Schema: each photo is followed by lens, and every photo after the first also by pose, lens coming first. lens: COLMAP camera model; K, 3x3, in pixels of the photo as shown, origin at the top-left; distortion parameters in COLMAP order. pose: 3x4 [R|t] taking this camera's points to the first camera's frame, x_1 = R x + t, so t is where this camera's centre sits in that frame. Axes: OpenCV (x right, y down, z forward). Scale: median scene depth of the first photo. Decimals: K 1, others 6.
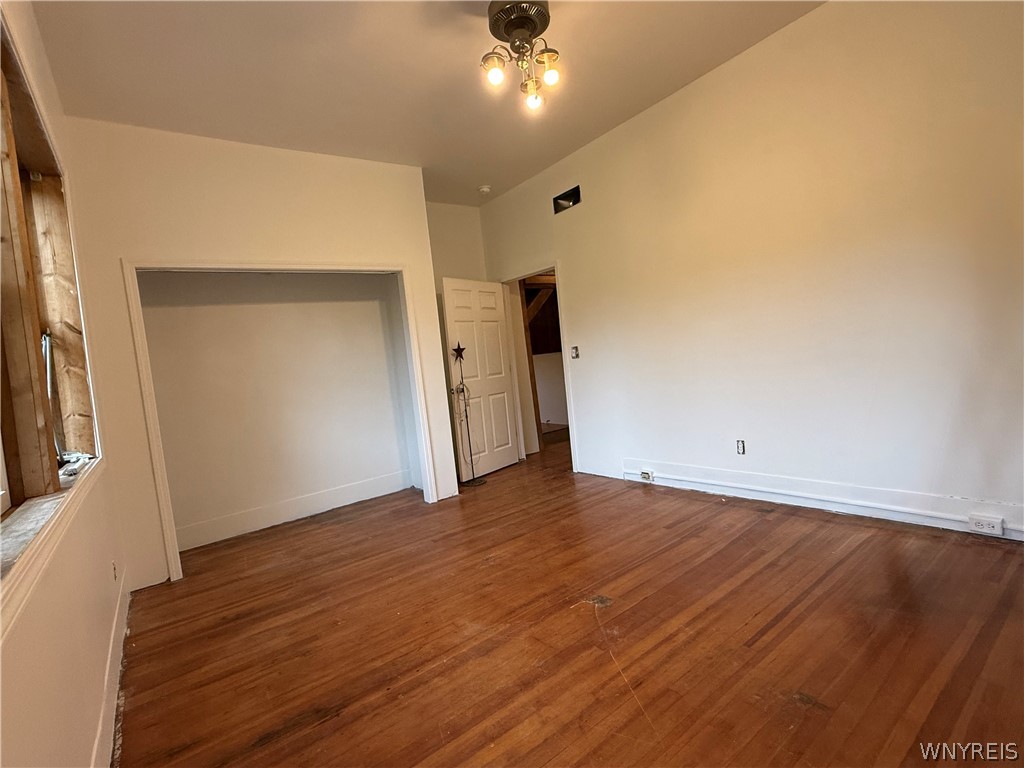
lens RADIAL K [[486.9, 0, 512.0], [0, 486.9, 384.0], [0, 0, 1]] dist [-0.000635, -0.000074]
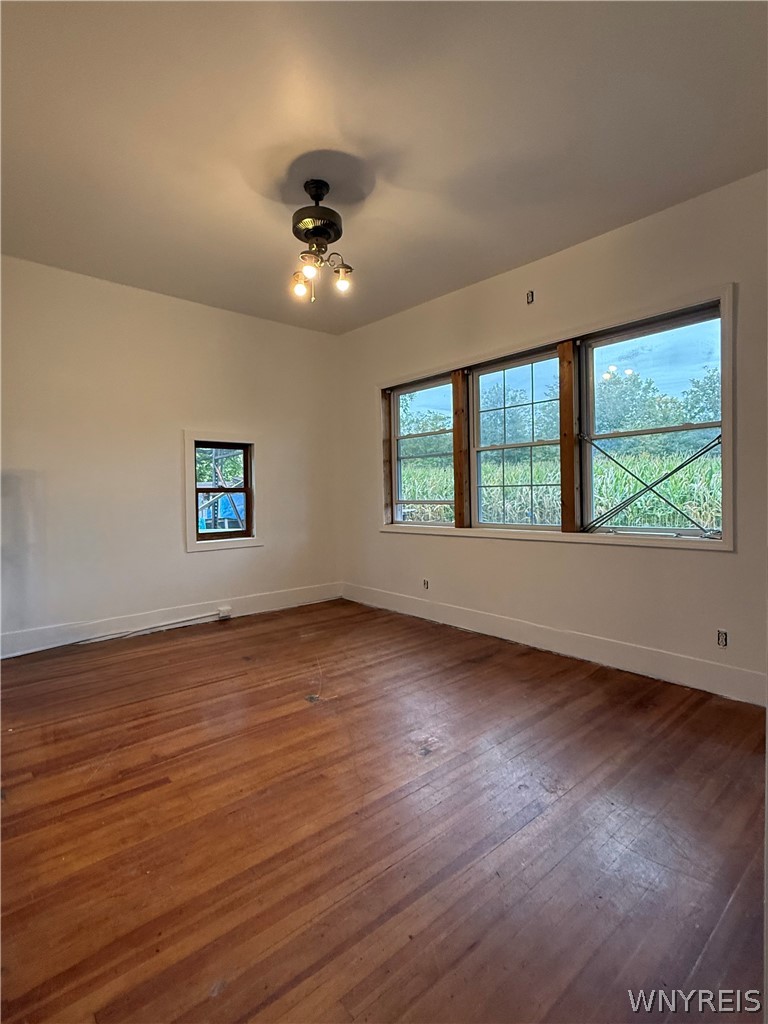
lens RADIAL K [[500.6, 0, 384.0], [0, 500.6, 512.0], [0, 0, 1]] dist [0.001546, -0.000053]
pose [[-0.988608, 0.130136, -0.075624, 0.037903], [0.122448, 0.987556, 0.098693, -0.157013], [0.087527, 0.088309, -0.992240, 2.529960]]
